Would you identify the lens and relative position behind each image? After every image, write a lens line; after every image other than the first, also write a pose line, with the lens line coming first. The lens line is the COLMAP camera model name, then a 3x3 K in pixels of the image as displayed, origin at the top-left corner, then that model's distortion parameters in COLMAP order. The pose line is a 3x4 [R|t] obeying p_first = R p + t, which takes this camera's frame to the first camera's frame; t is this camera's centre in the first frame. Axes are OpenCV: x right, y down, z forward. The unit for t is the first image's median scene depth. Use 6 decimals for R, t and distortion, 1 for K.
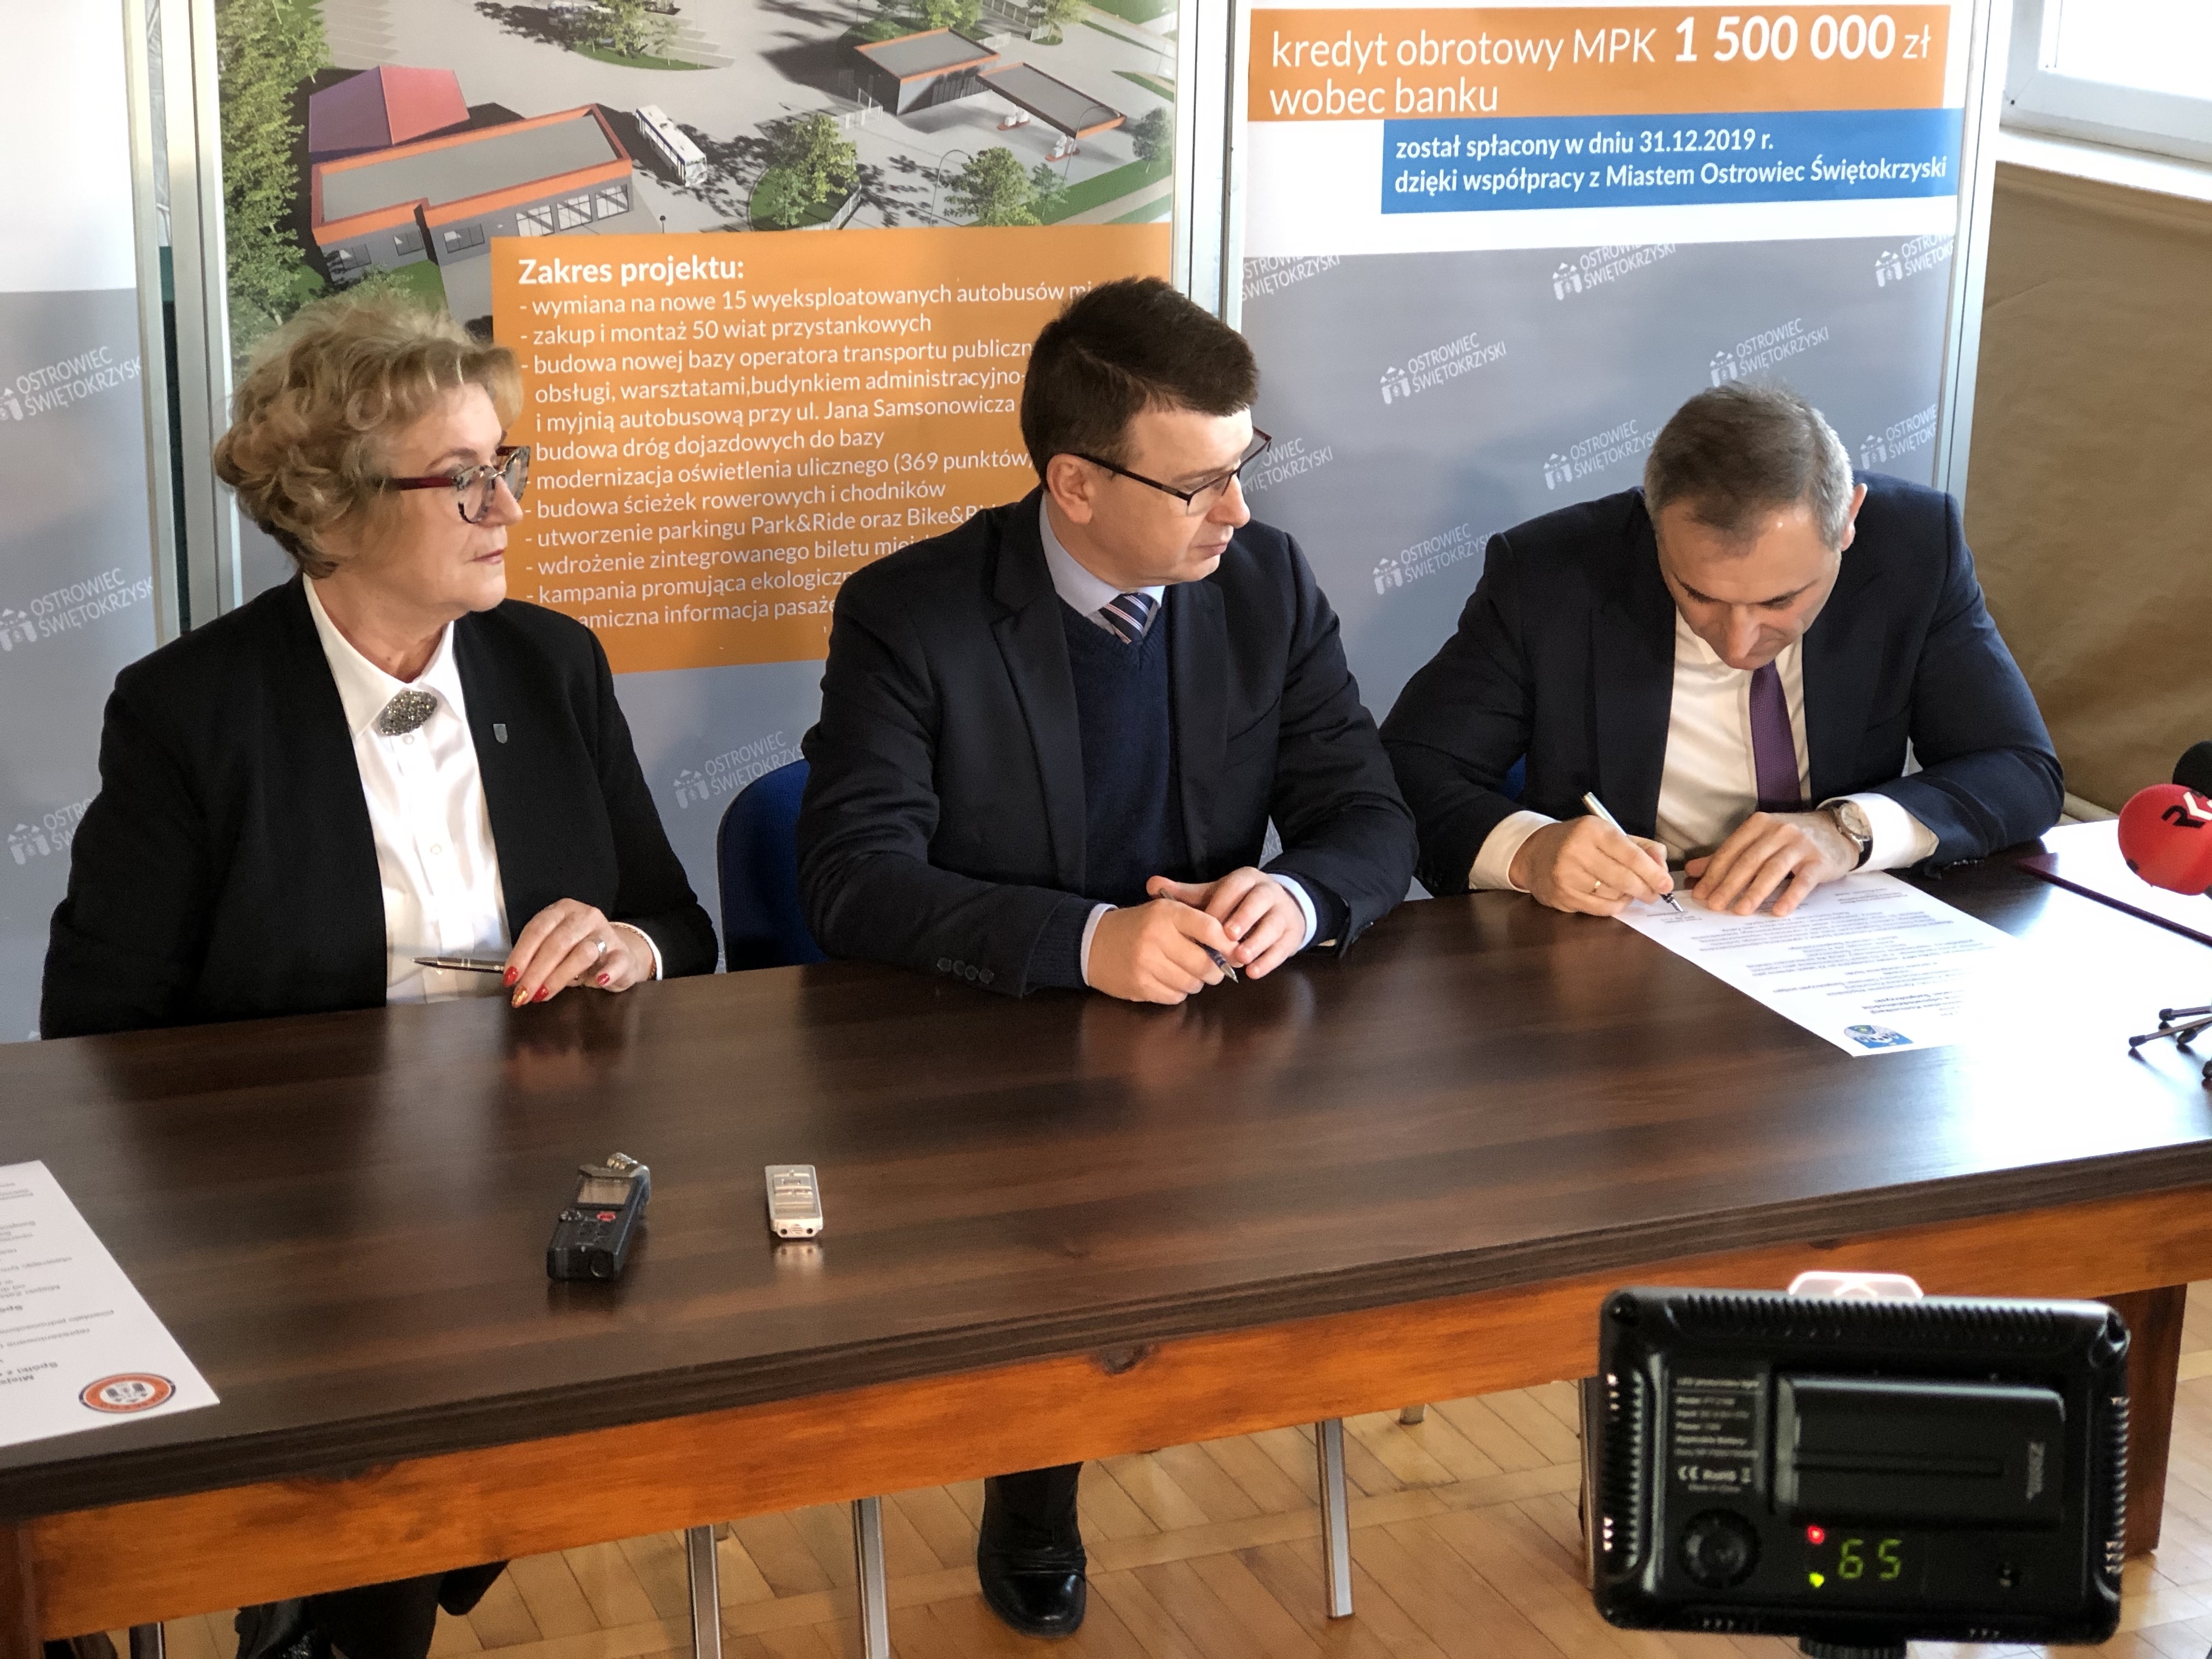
lens RADIAL K [[3720.5, 0, 1177.8], [0, 3720.5, 791.1], [0, 0, 1]] dist [0.079861, 0.000000]
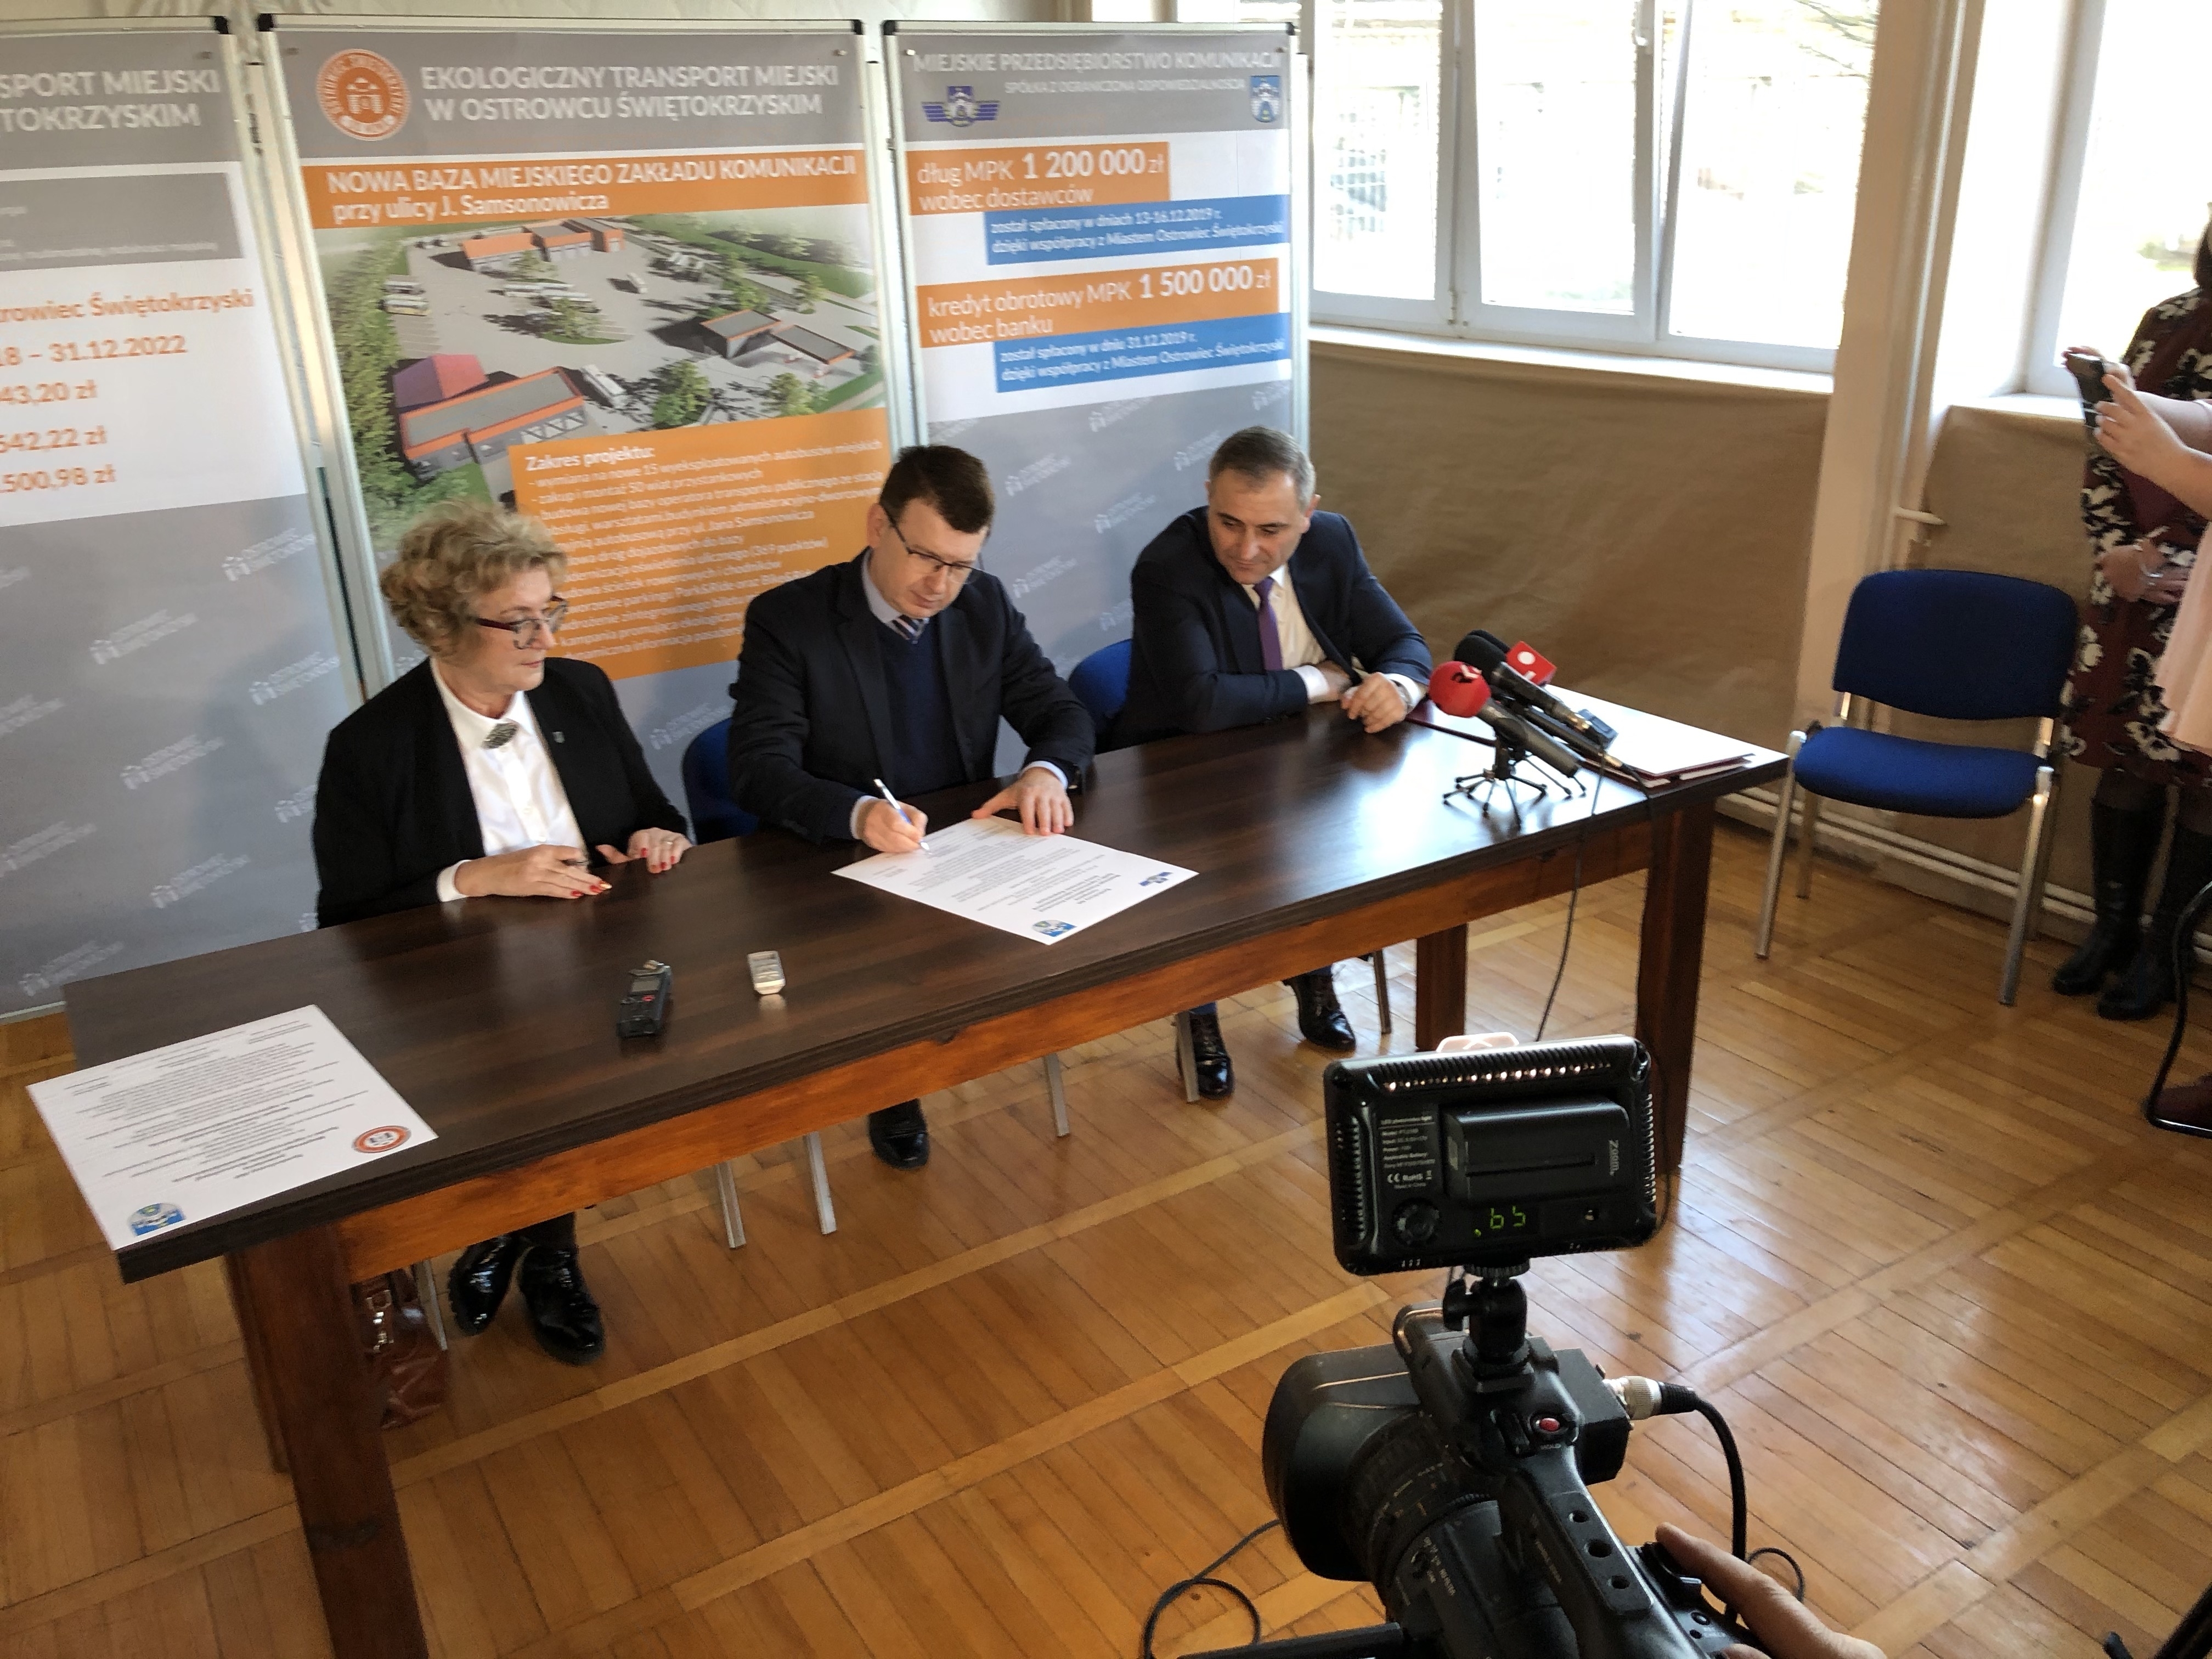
lens RADIAL K [[1810.0, 0, 1129.1], [0, 1810.0, 804.5], [0, 0, 1]] dist [0.051565, -0.047822]
pose [[0.986136, -0.111720, 0.122699, -0.016169], [0.102676, 0.991673, 0.077730, -0.014804], [-0.130361, -0.064054, 0.989395, 0.082748]]
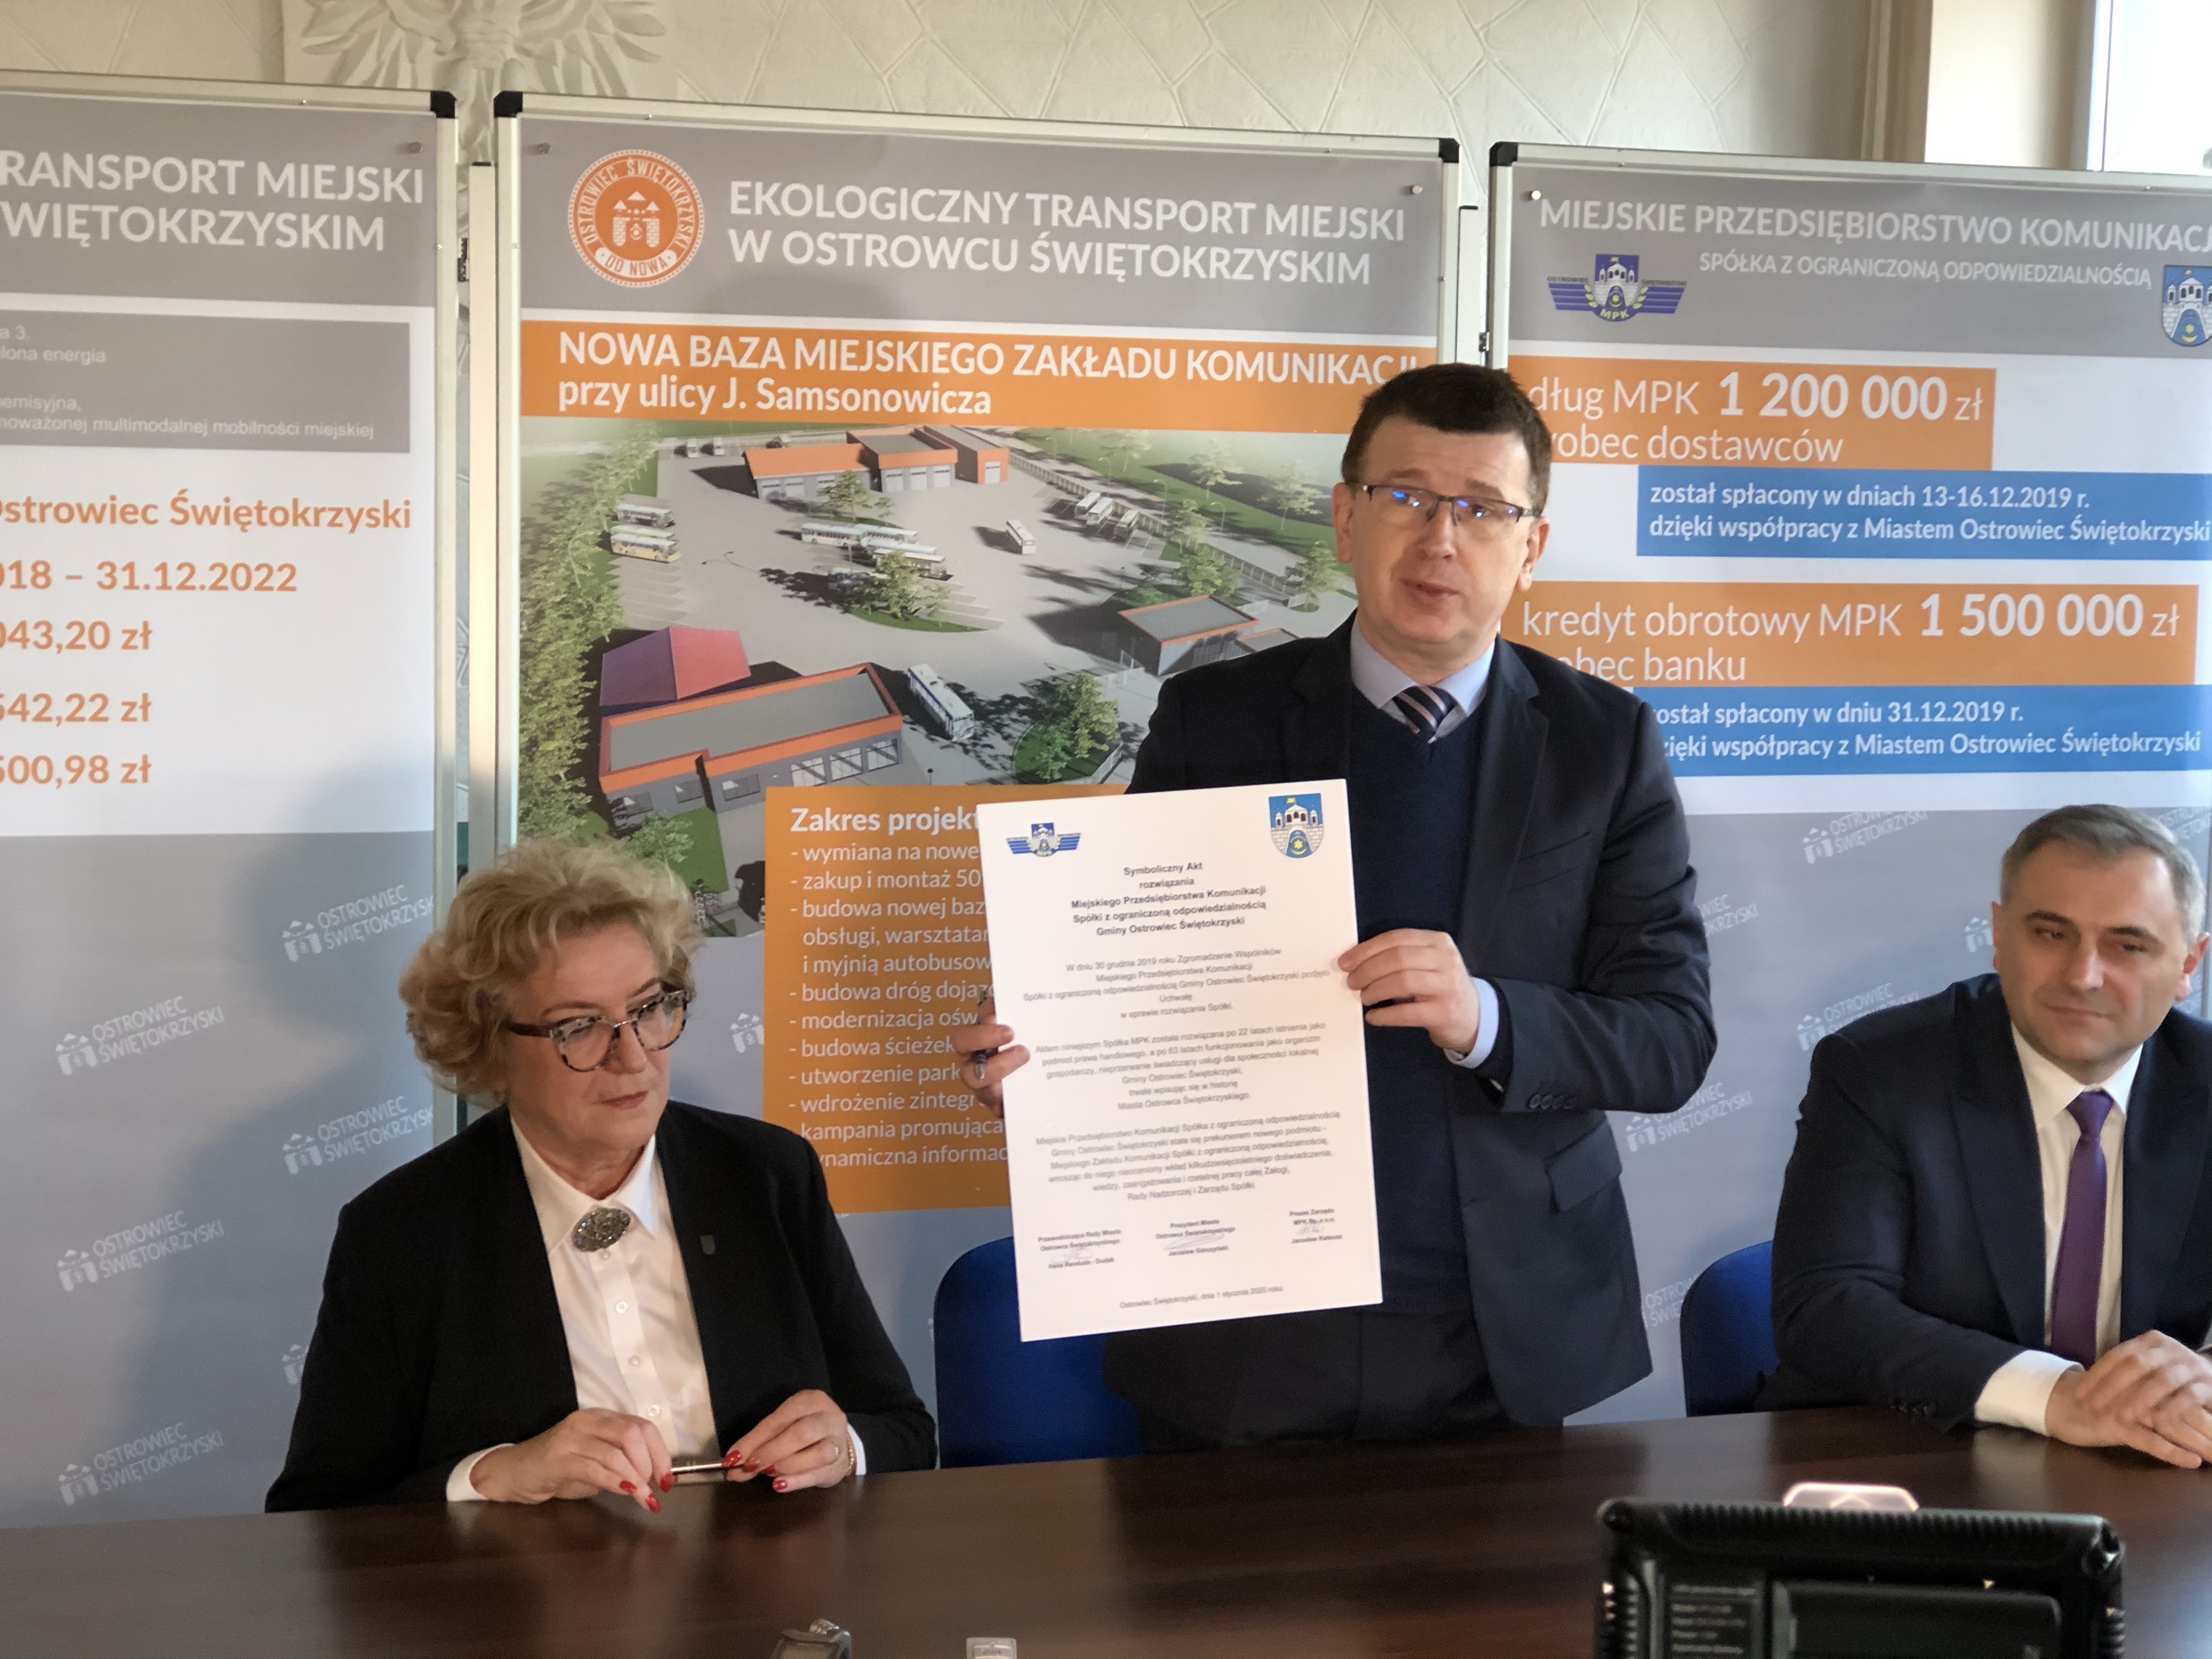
lens RADIAL K [[3720.5, 0, 1186.0], [0, 3720.5, 802.9], [0, 0, 1]] dist [0.079861, 0.000000]
pose [[0.995673, 0.002277, -0.092900, 0.030410], [-0.019094, 0.983381, -0.180546, 0.042588], [0.090945, 0.181539, 0.979169, -0.012993]]
